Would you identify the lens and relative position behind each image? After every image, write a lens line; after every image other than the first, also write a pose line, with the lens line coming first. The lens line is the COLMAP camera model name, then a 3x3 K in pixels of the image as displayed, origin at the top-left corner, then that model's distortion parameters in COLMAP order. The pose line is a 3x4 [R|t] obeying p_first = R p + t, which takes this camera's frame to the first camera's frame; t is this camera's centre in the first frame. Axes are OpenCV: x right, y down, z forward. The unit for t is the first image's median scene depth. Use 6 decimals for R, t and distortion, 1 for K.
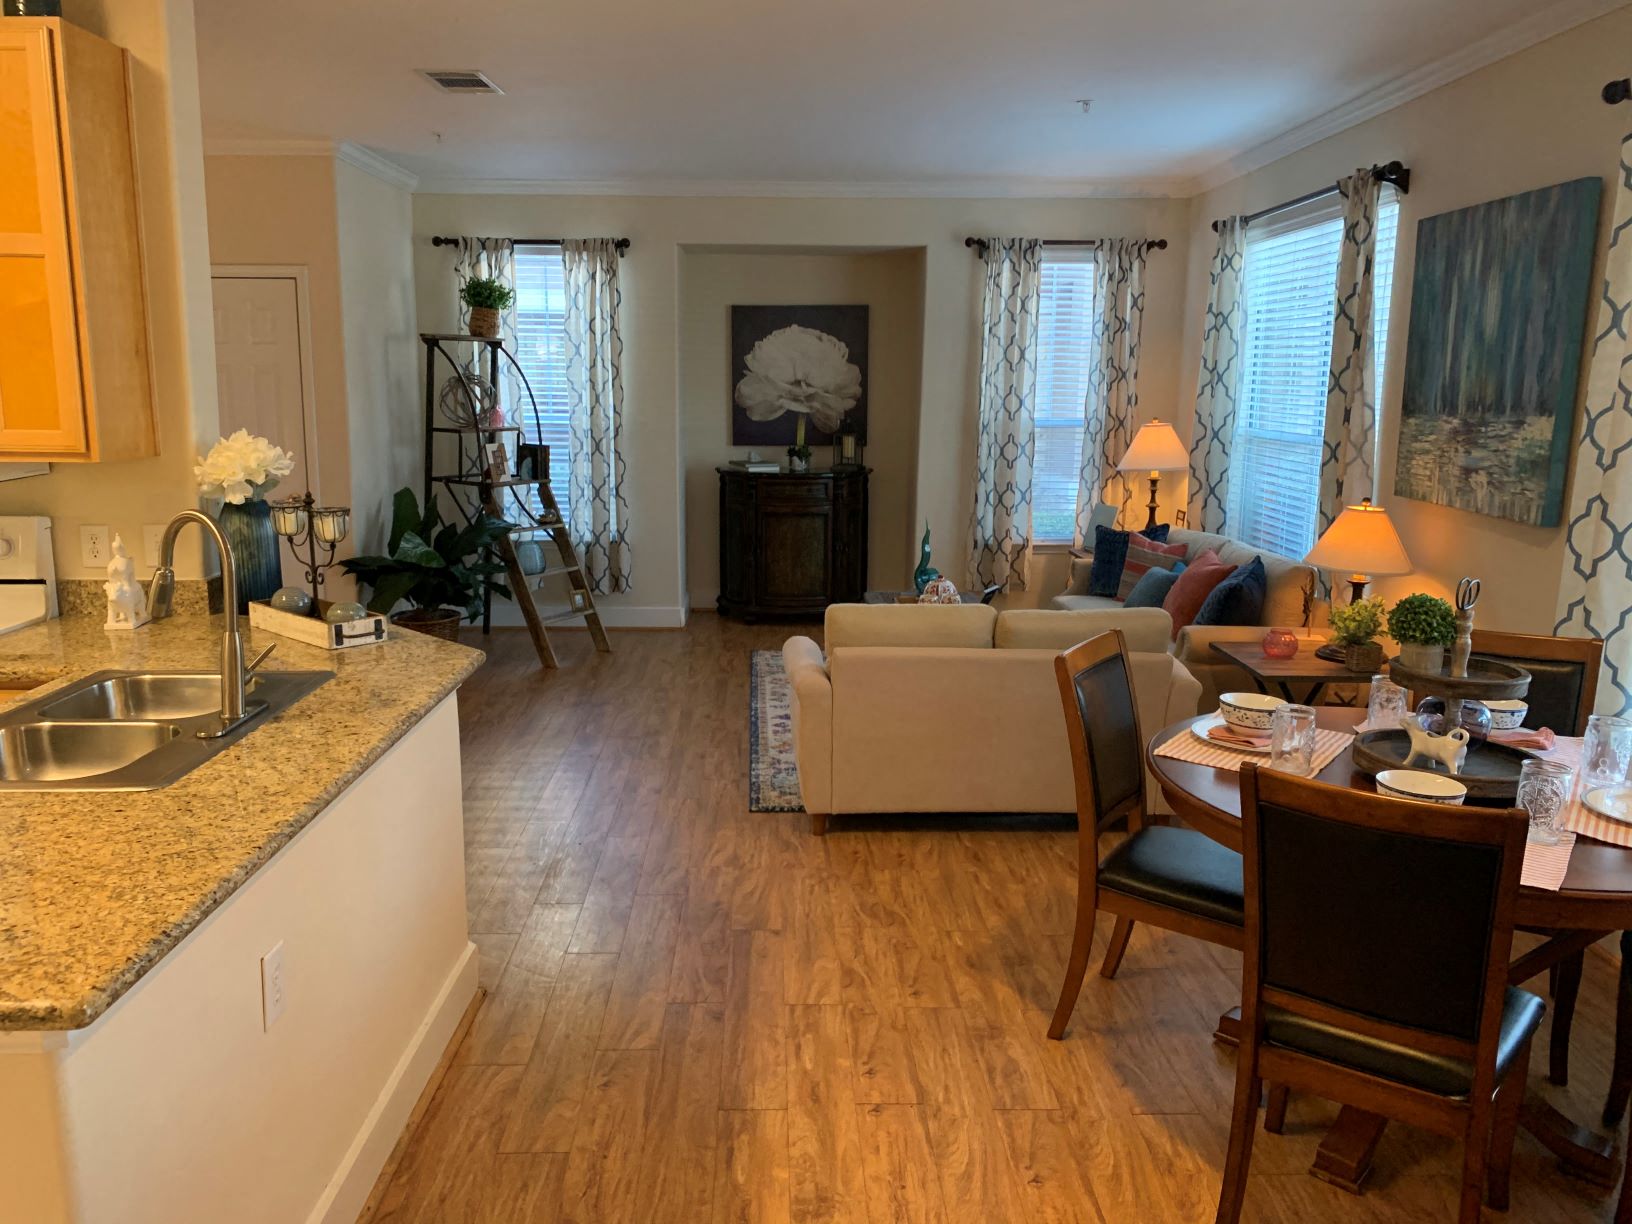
lens RADIAL K [[1236.0, 0, 816.0], [0, 1236.0, 612.0], [0, 0, 1]] dist [-0.002002, 0.004518]
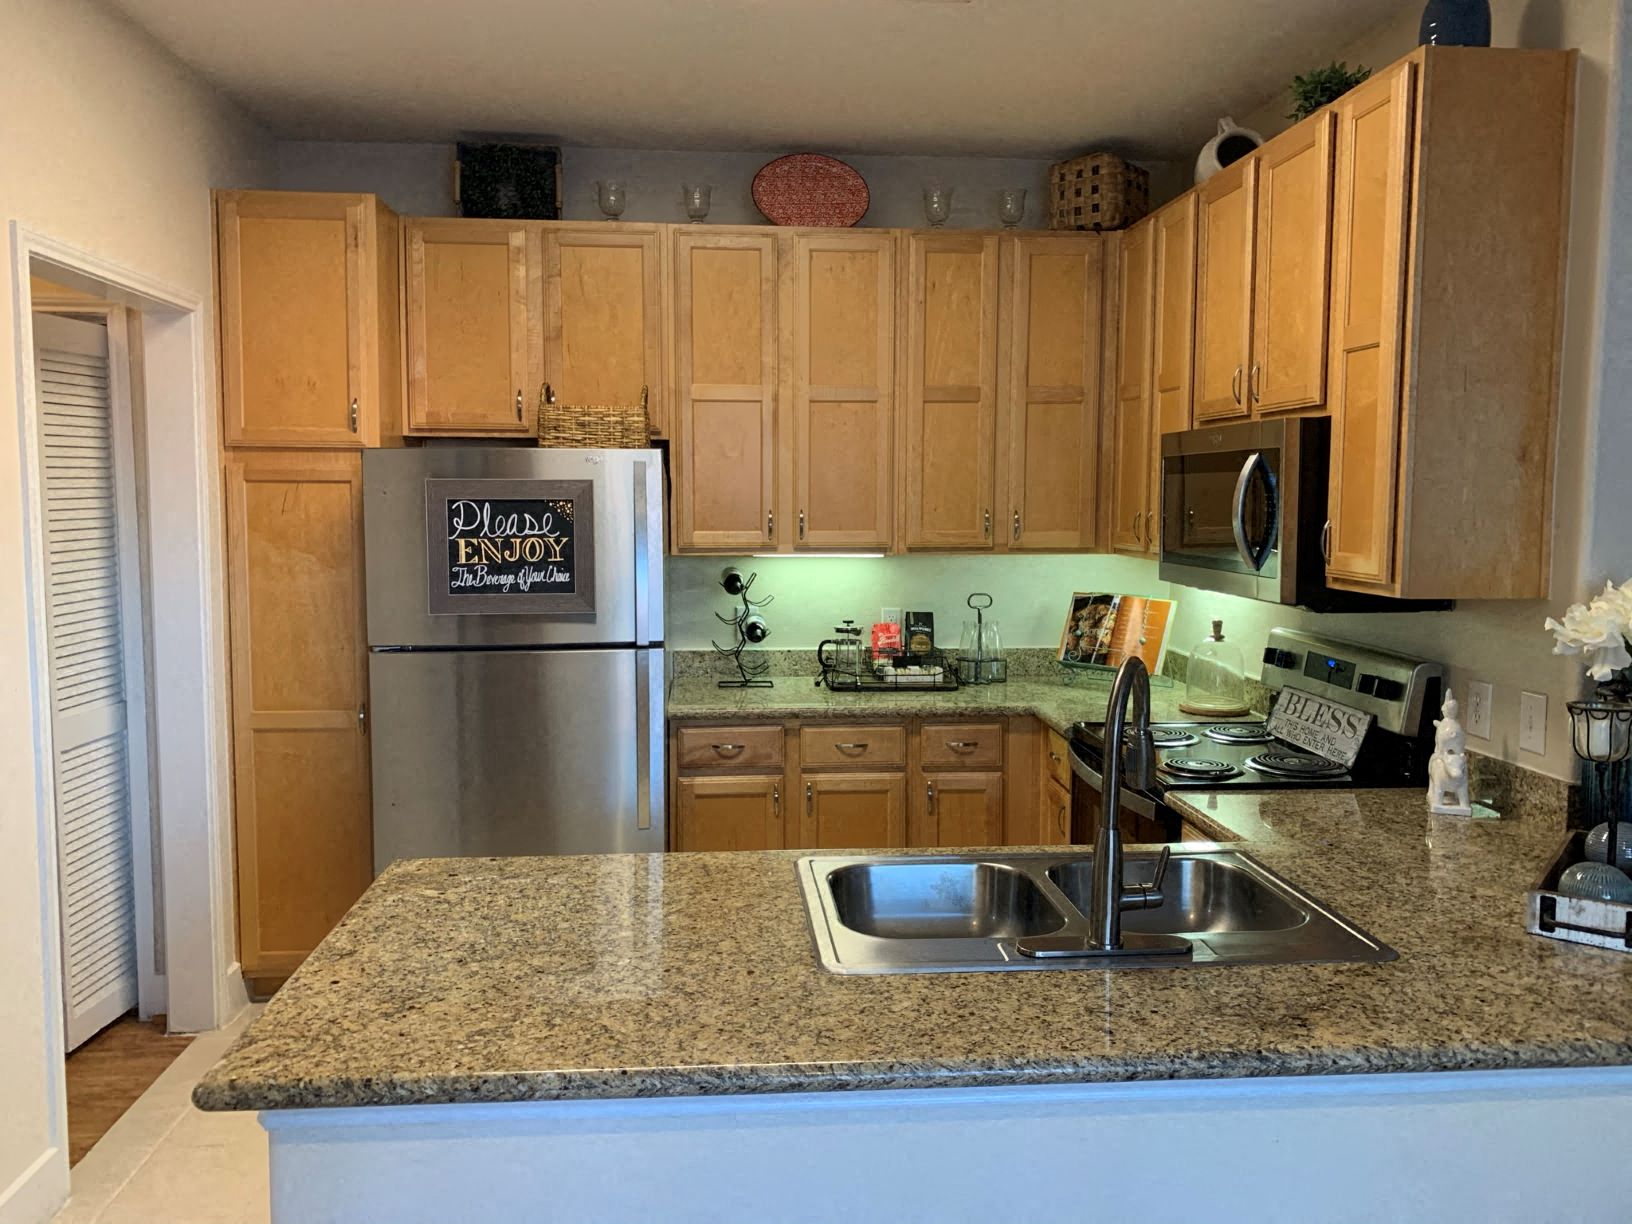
lens RADIAL K [[1236.0, 0, 816.0], [0, 1236.0, 612.0], [0, 0, 1]] dist [-0.002002, 0.004518]
pose [[0.064674, 0.078850, -0.994786, 0.164749], [-0.193412, 0.978961, 0.065022, -0.089805], [0.978984, 0.188198, 0.078563, 0.561164]]
